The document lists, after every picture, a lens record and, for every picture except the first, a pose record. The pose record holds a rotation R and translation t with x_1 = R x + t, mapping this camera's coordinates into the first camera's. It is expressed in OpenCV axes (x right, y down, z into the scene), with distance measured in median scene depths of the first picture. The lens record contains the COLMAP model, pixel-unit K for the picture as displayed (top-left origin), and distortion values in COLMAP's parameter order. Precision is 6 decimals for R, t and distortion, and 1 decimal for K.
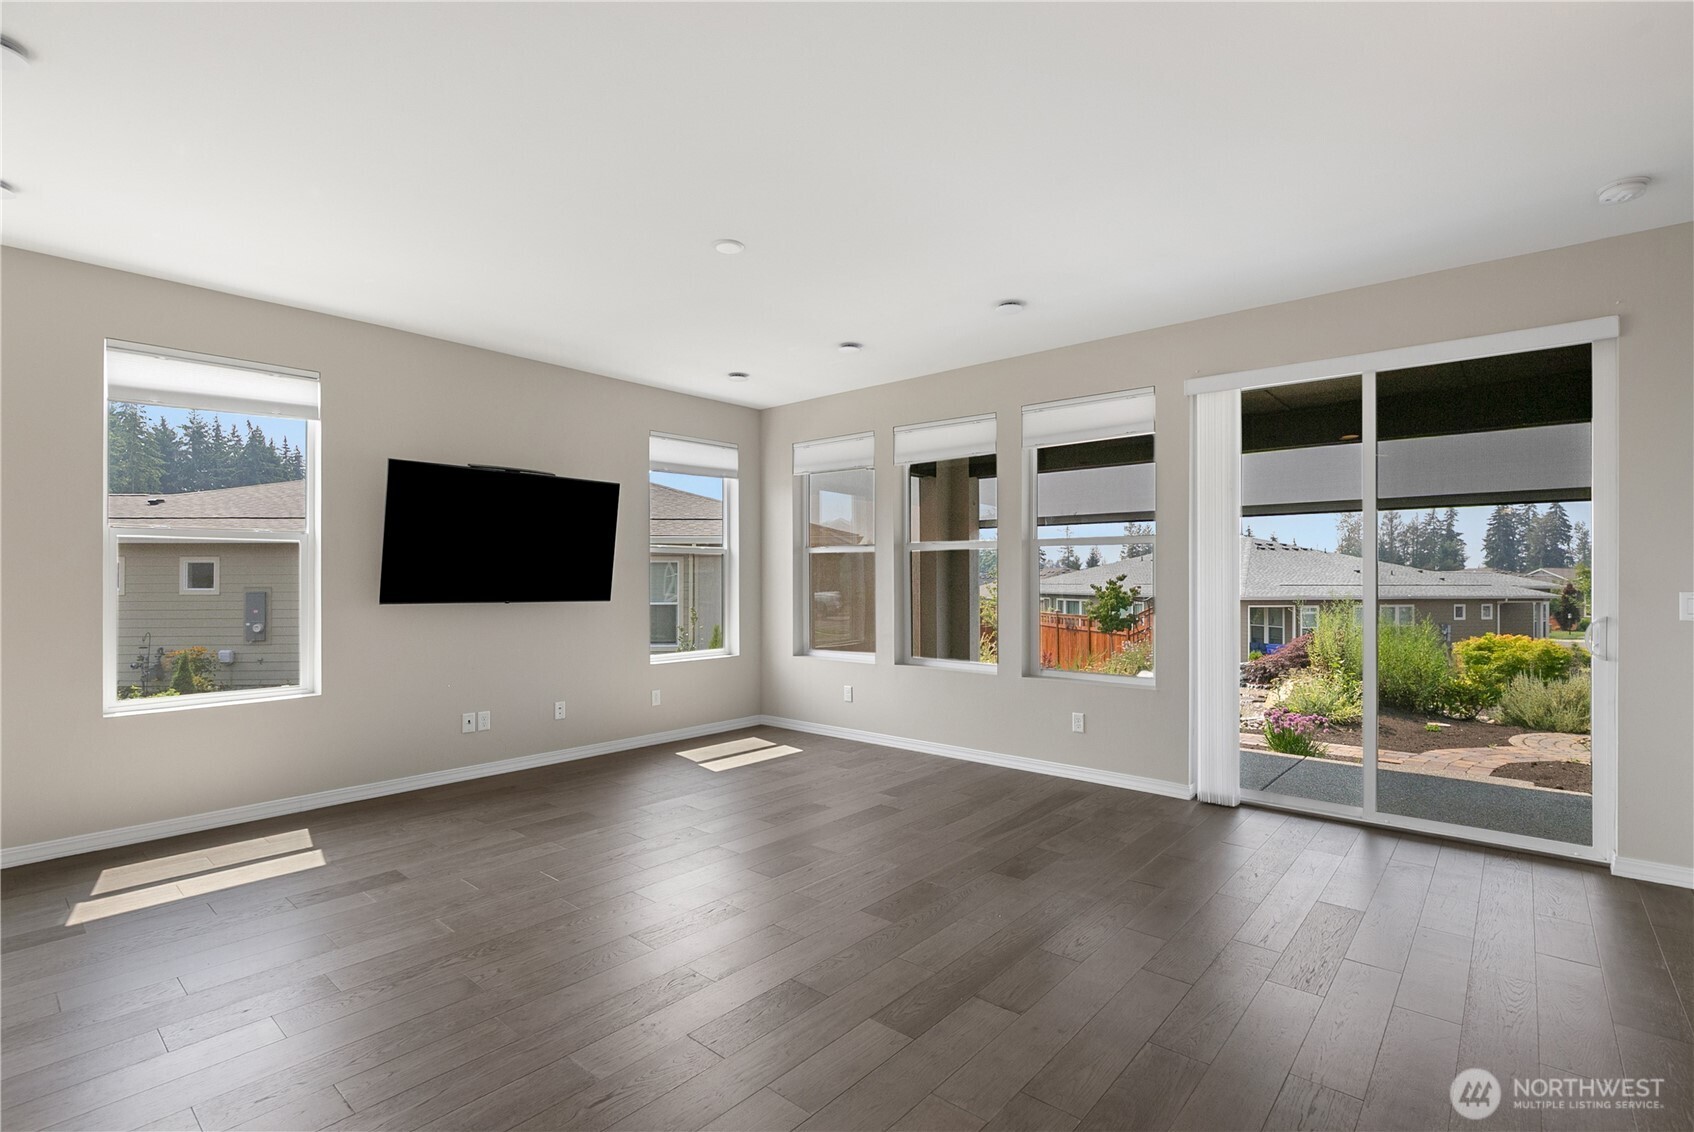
lens RADIAL K [[780.9, 0, 886.5], [0, 780.9, 567.4], [0, 0, 1]] dist [-0.001883, -0.001412]
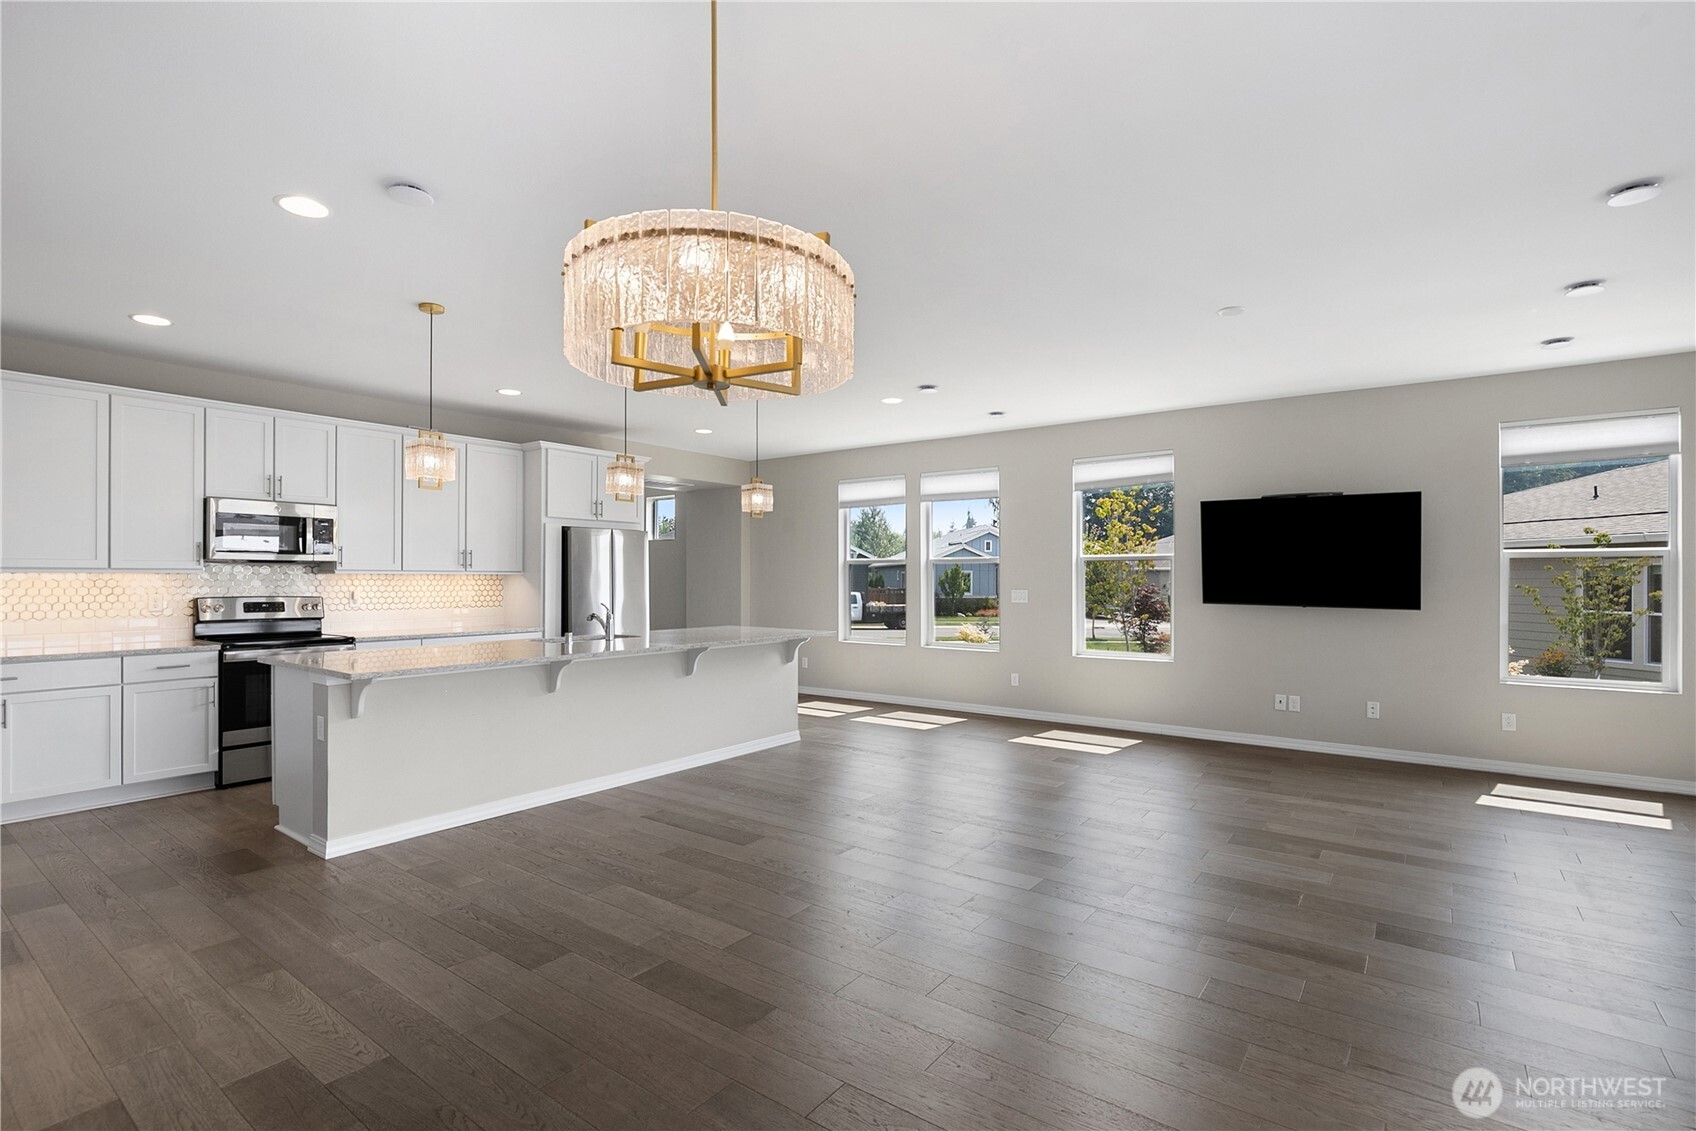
lens RADIAL K [[781.8, 0, 846.3], [0, 781.8, 574.0], [0, 0, 1]] dist [-0.001883, -0.001412]
pose [[0.065647, -0.003574, -0.997837, 0.654017], [0.011142, 0.999934, -0.002849, -0.009251], [0.997781, -0.010931, 0.065682, 0.229185]]
